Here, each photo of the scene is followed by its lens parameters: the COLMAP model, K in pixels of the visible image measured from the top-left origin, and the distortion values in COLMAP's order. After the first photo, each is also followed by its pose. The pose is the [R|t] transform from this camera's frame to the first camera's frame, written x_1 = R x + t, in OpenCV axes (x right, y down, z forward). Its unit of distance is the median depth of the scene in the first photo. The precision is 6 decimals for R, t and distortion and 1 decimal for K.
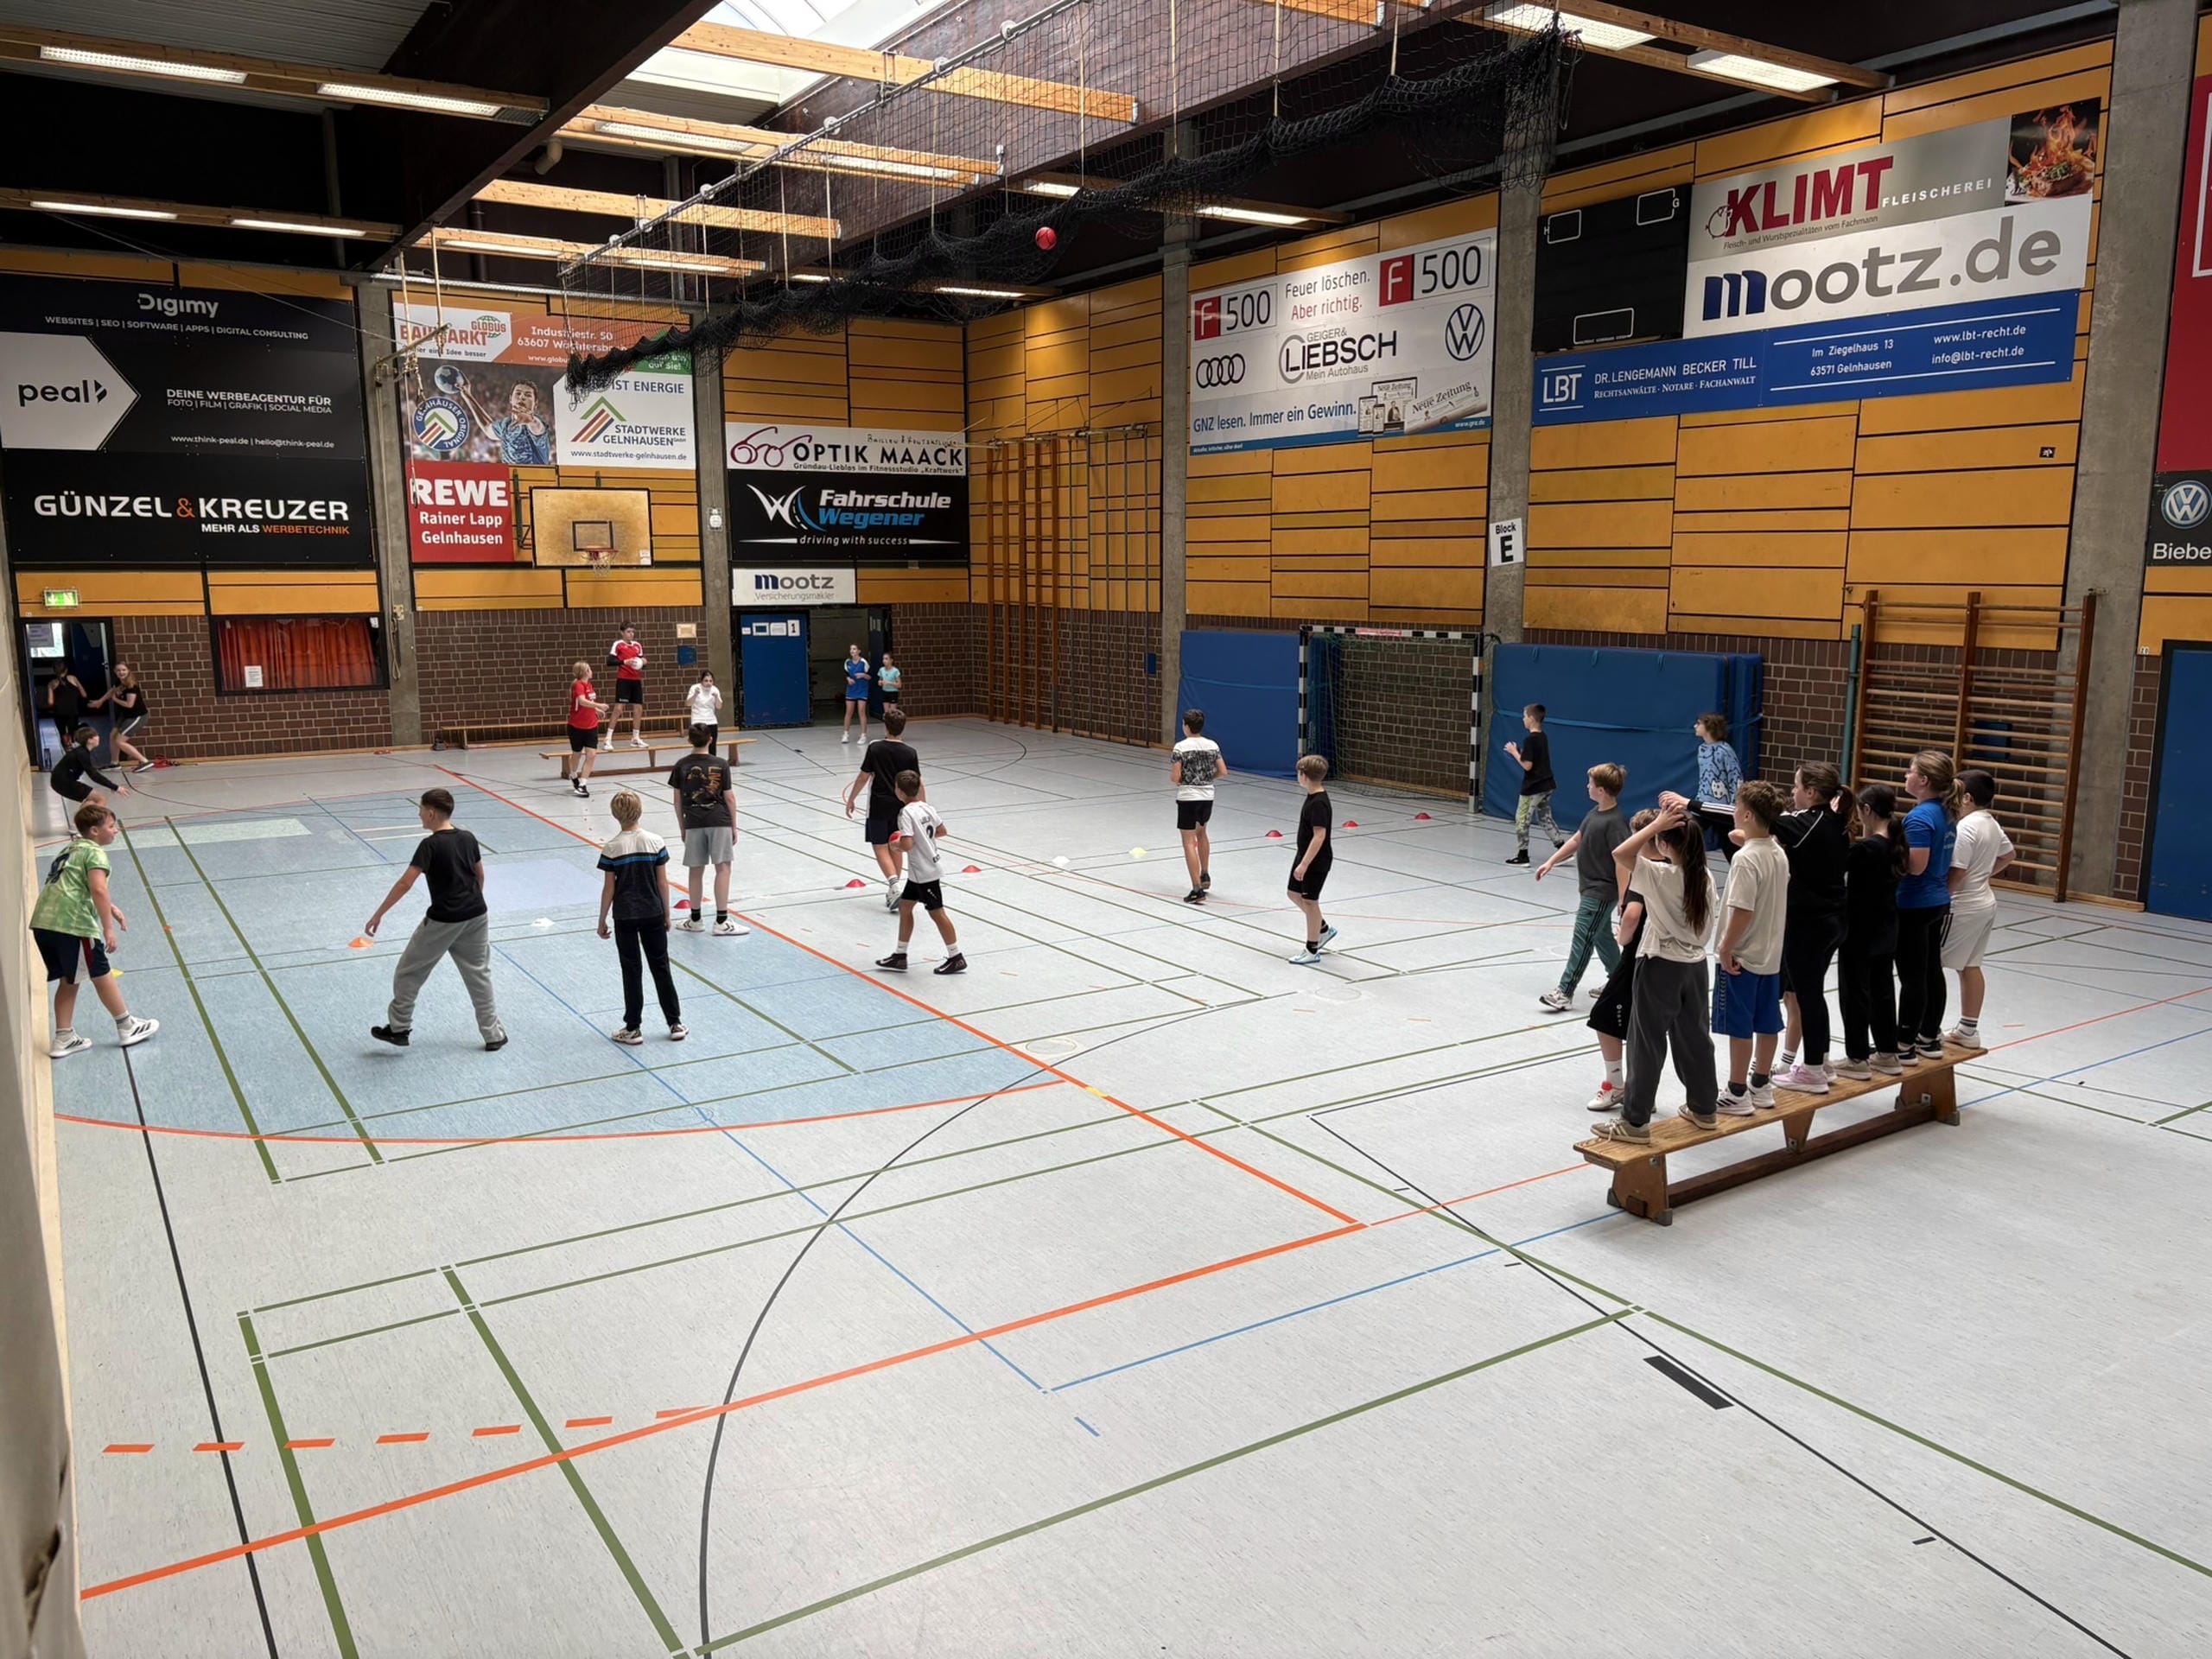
lens RADIAL K [[1687.8, 0, 1106.0], [0, 1687.8, 829.5], [0, 0, 1]] dist [0.031375, -0.005819]
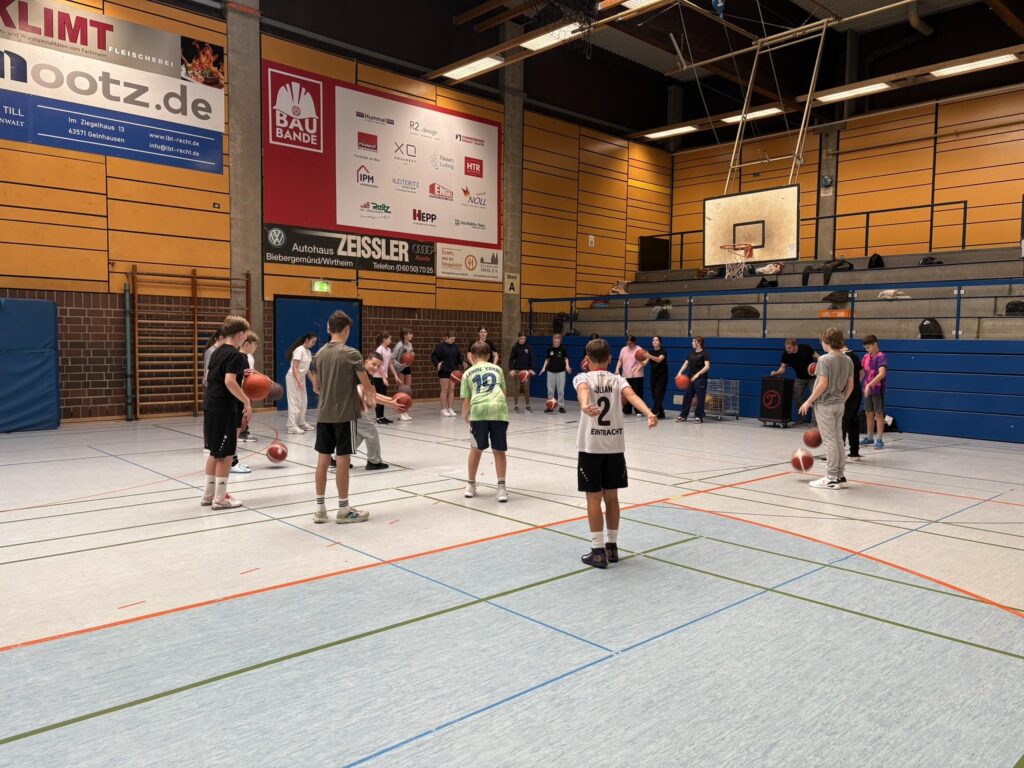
lens RADIAL K [[781.3, 0, 512.0], [0, 781.3, 384.0], [0, 0, 1]] dist [0.031375, -0.005819]
pose [[-0.169525, -0.057605, 0.983841, -0.480014], [0.147853, 0.985505, 0.083179, -0.028636], [-0.974372, 0.159565, -0.158551, 0.821673]]
